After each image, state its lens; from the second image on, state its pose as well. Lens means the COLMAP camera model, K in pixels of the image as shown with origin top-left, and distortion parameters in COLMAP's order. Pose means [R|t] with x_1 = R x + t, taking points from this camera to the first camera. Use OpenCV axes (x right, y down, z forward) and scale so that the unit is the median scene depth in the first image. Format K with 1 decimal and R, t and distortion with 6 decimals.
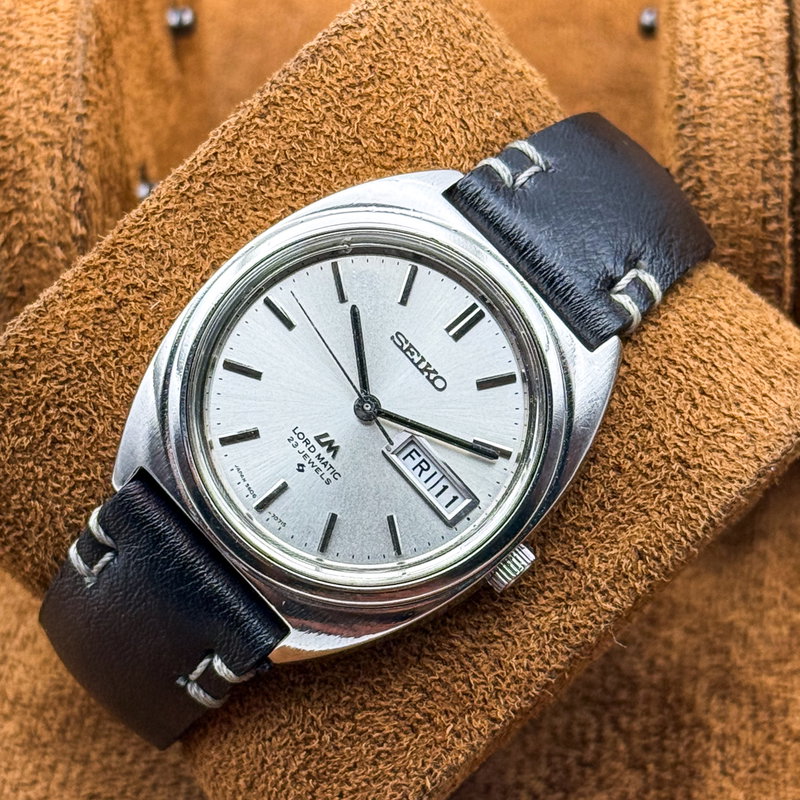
lens RADIAL K [[2940.9, 0, 398.8], [0, 2940.9, 399.7], [0, 0, 1]] dist [-0.118284, 0.563957]
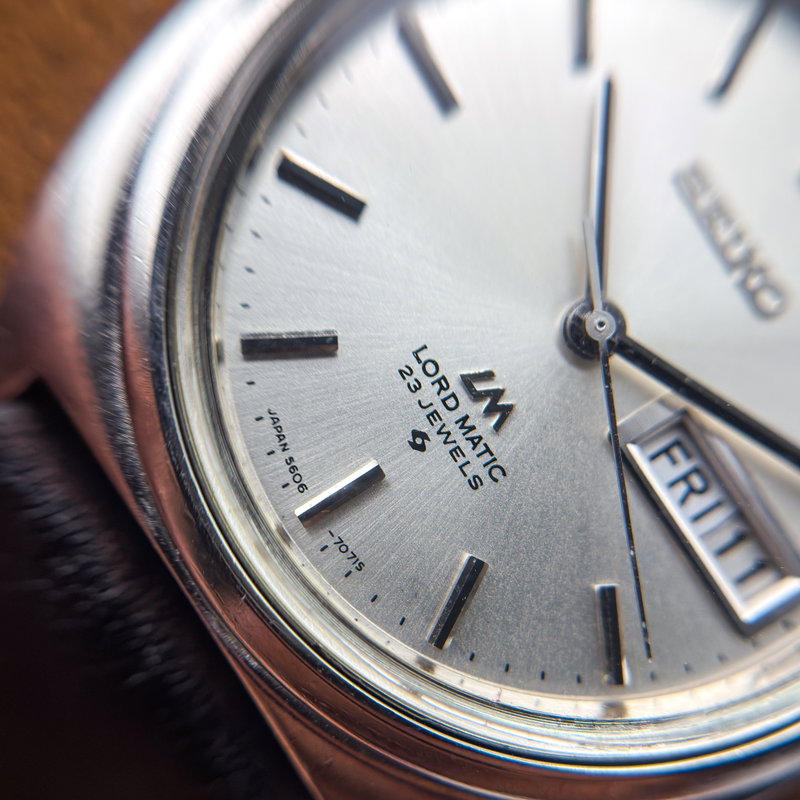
lens RADIAL K [[1320.9, 0, 415.7], [0, 1320.9, 439.1], [0, 0, 1]] dist [0.517305, 0.021087]
pose [[0.981960, 0.164499, 0.093241, -0.051431], [-0.168167, 0.985209, 0.032901, 0.016422], [-0.086450, -0.047988, 0.995100, 0.797065]]
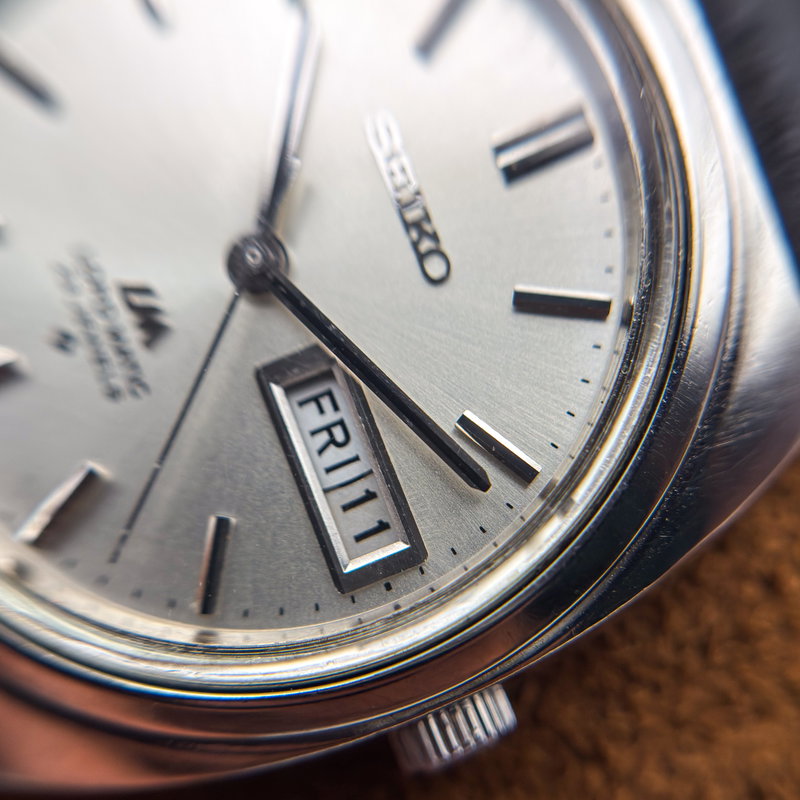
lens RADIAL K [[1320.9, 0, 415.7], [0, 1320.9, 439.1], [0, 0, 1]] dist [0.517305, 0.021087]
pose [[0.935776, 0.338743, -0.097858, 0.038500], [-0.335133, 0.940749, 0.051742, 0.008985], [0.109587, -0.015624, 0.993854, 0.798018]]
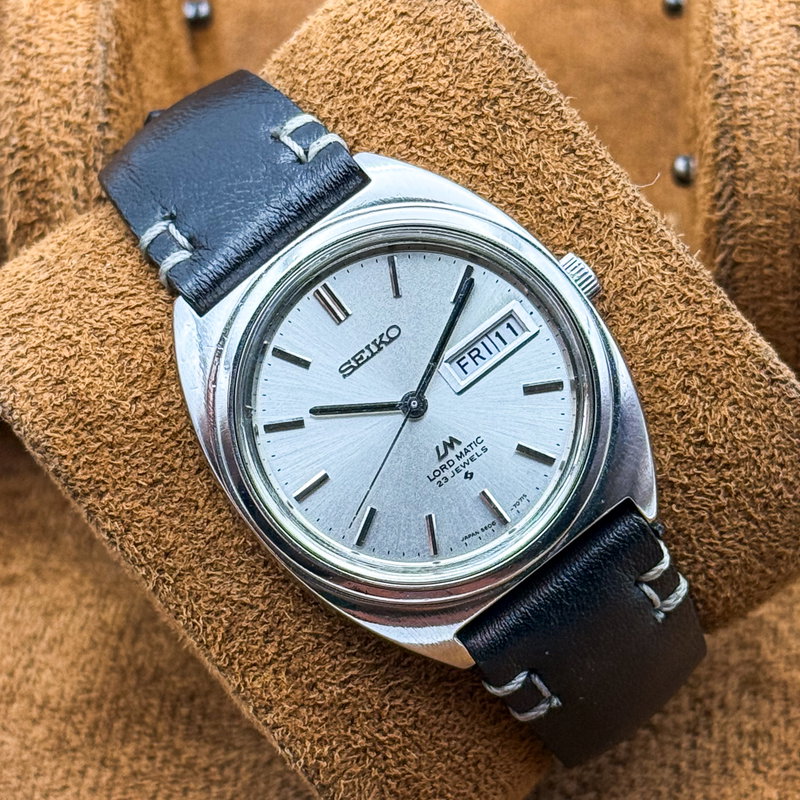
lens RADIAL K [[2940.9, 0, 398.8], [0, 2940.9, 399.7], [0, 0, 1]] dist [-0.118284, 0.563957]
pose [[0.071209, -0.995129, 0.068177, -0.076795], [0.990539, 0.078588, 0.112498, -0.114006], [-0.117308, 0.059521, 0.991310, 0.006996]]
